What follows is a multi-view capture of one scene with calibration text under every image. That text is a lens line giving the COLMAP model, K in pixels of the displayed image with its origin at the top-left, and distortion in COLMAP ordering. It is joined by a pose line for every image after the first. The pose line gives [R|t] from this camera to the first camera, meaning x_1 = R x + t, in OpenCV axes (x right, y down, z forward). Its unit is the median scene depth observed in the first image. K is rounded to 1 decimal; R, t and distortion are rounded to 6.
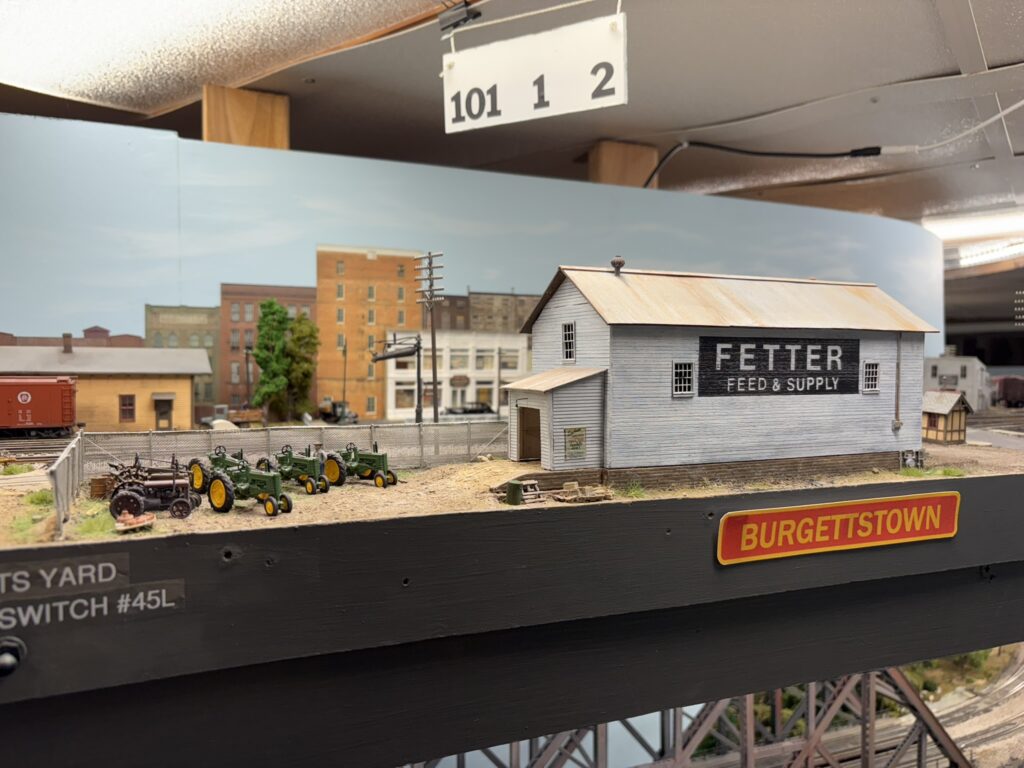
lens RADIAL K [[746.7, 0, 511.7], [0, 746.7, 398.3], [0, 0, 1]] dist [0.054558, -0.001704]
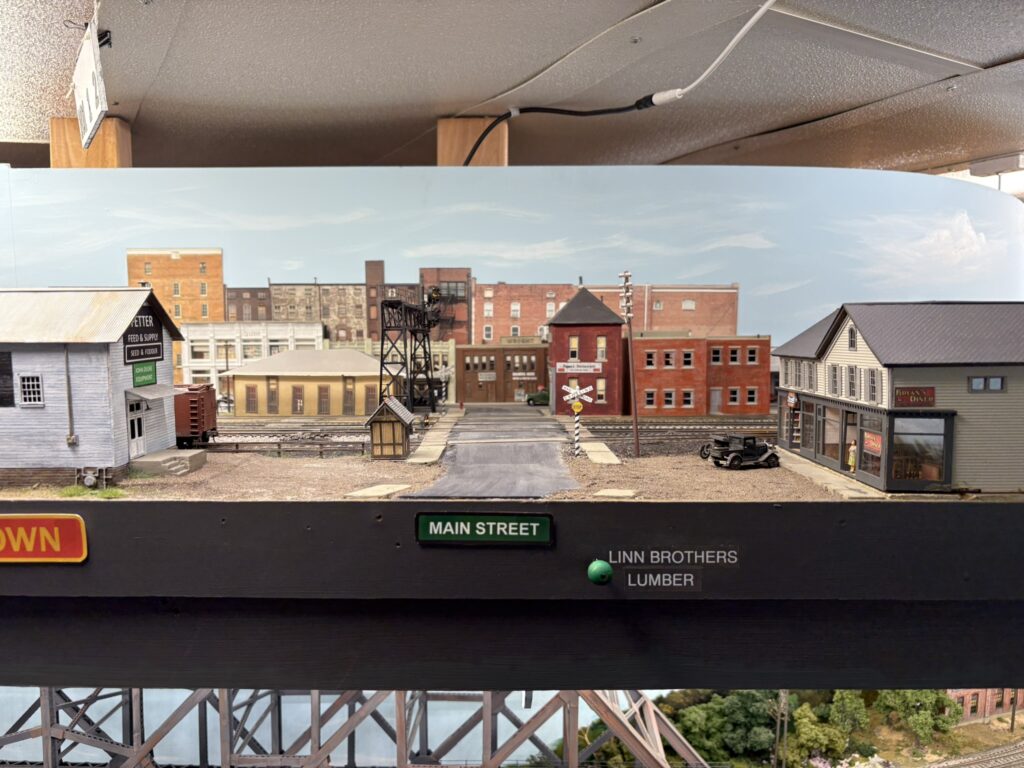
lens RADIAL K [[750.5, 0, 512.0], [0, 750.5, 384.0], [0, 0, 1]] dist [0.006572, 0.003607]
pose [[0.914281, 0.019368, -0.404616, 0.717367], [-0.010386, 0.999649, 0.024384, -0.033153], [0.404947, -0.018091, 0.914161, 0.183303]]
